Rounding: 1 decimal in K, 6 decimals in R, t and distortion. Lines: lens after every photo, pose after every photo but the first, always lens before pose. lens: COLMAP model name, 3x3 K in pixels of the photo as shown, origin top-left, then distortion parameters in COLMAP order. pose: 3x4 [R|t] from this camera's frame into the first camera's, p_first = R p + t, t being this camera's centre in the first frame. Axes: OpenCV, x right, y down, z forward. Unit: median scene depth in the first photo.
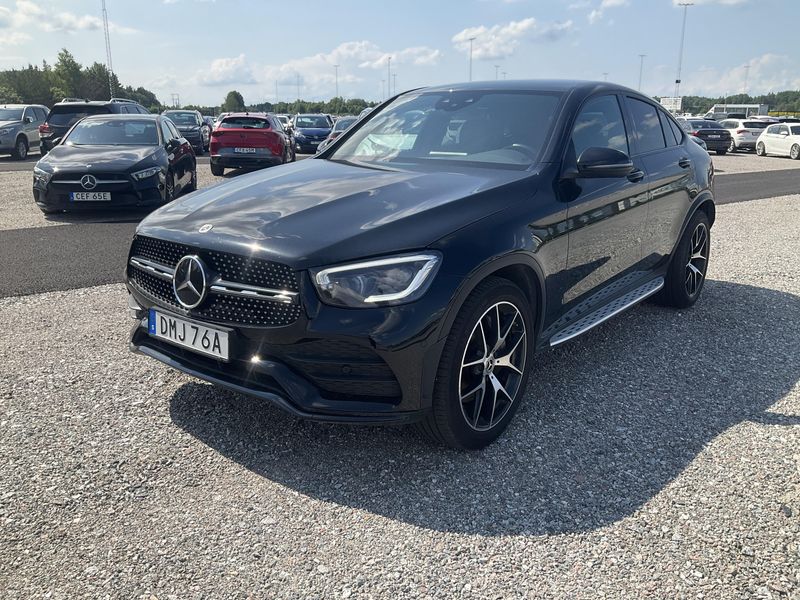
lens RADIAL K [[645.1, 0, 395.7], [0, 645.1, 299.9], [0, 0, 1]] dist [0.056308, -0.095086]
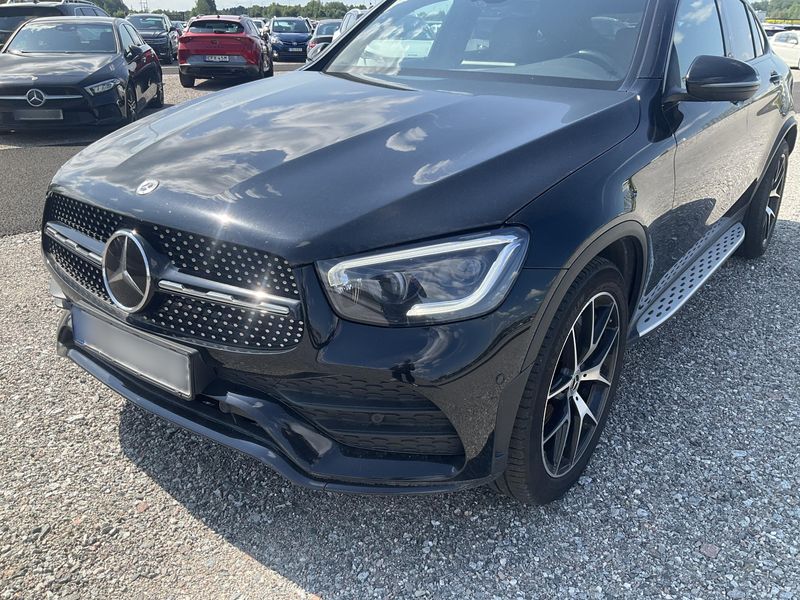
lens RADIAL K [[645.1, 0, 395.7], [0, 645.1, 299.9], [0, 0, 1]] dist [0.056308, -0.095086]
pose [[0.999627, -0.009362, 0.025639, -0.060209], [0.005987, 0.991671, 0.128659, -0.073570], [-0.026630, -0.128458, 0.991357, 0.313562]]
